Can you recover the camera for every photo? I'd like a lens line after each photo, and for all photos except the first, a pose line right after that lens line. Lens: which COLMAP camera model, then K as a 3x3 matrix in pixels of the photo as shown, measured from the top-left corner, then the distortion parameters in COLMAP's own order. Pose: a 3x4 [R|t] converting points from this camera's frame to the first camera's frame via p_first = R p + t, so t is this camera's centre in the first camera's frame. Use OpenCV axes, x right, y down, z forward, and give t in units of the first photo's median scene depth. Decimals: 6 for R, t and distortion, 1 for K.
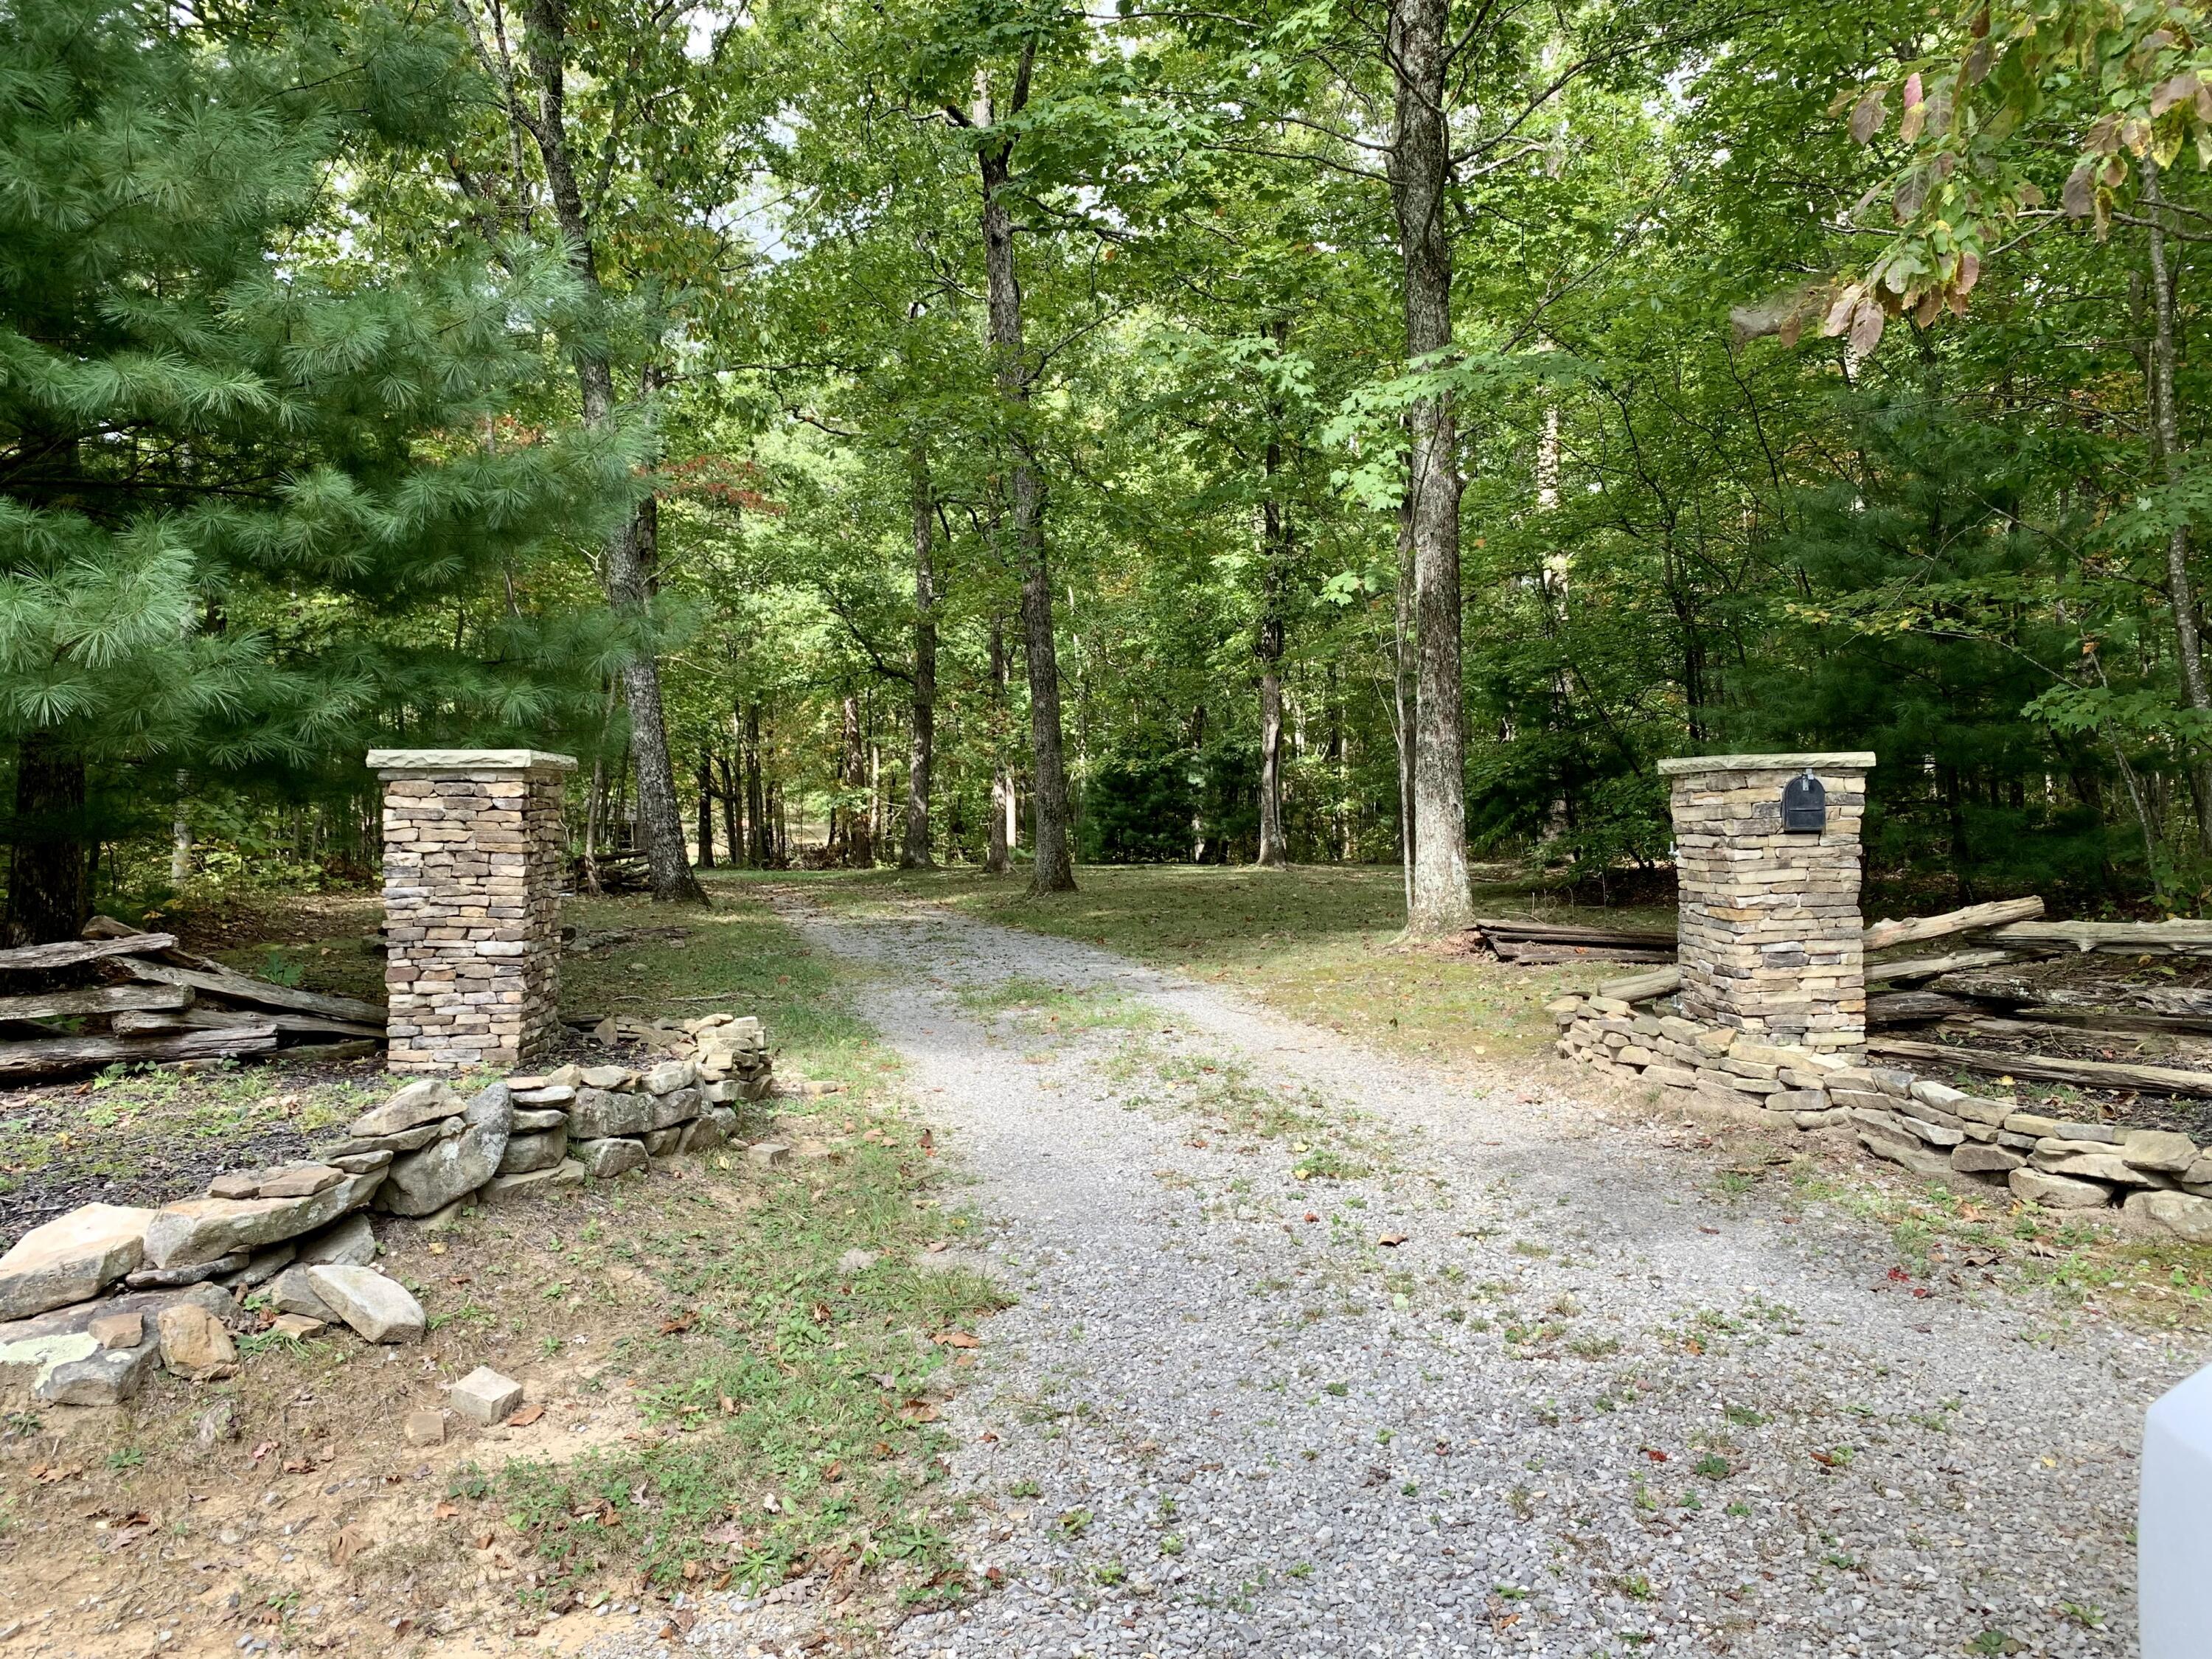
lens RADIAL K [[1700.7, 0, 1106.0], [0, 1700.7, 829.5], [0, 0, 1]] dist [0.153442, -0.275346]
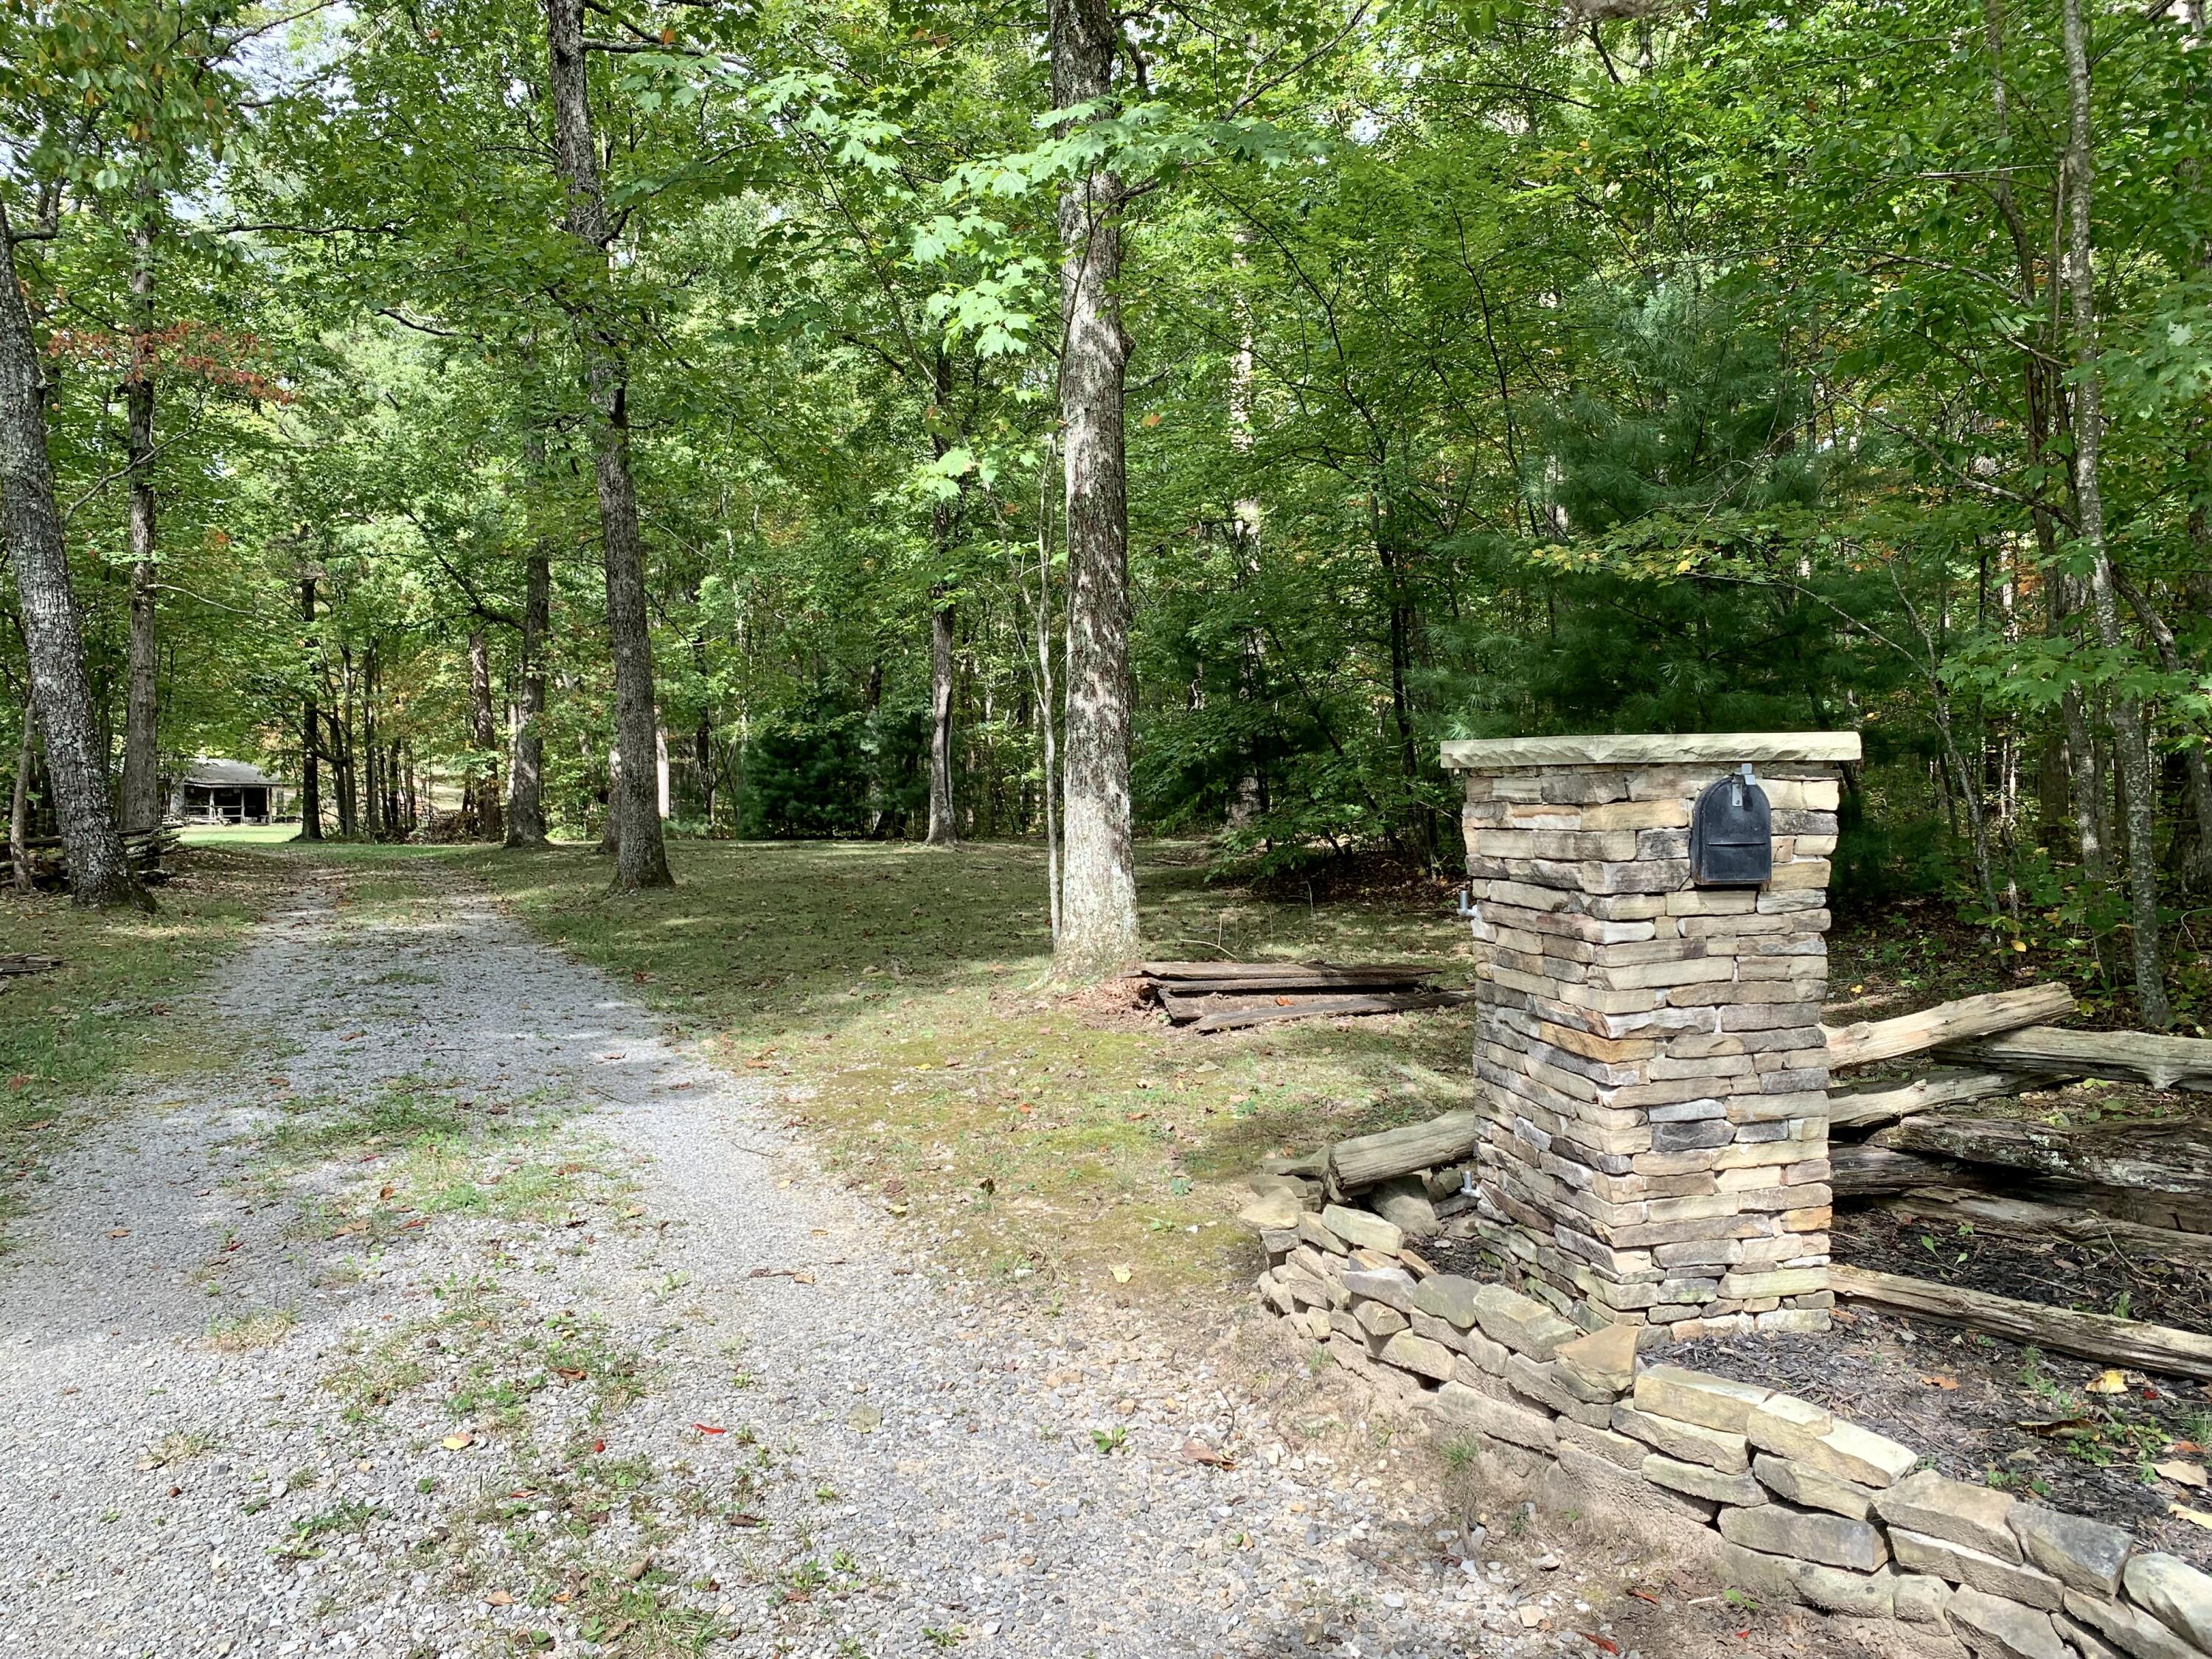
lens RADIAL K [[1700.7, 0, 1106.0], [0, 1700.7, 829.5], [0, 0, 1]] dist [0.153442, -0.275346]
pose [[0.984636, 0.001216, 0.174614, 0.120522], [-0.004800, 0.999786, 0.020101, -0.022491], [-0.174553, -0.020631, 0.984432, 0.481455]]
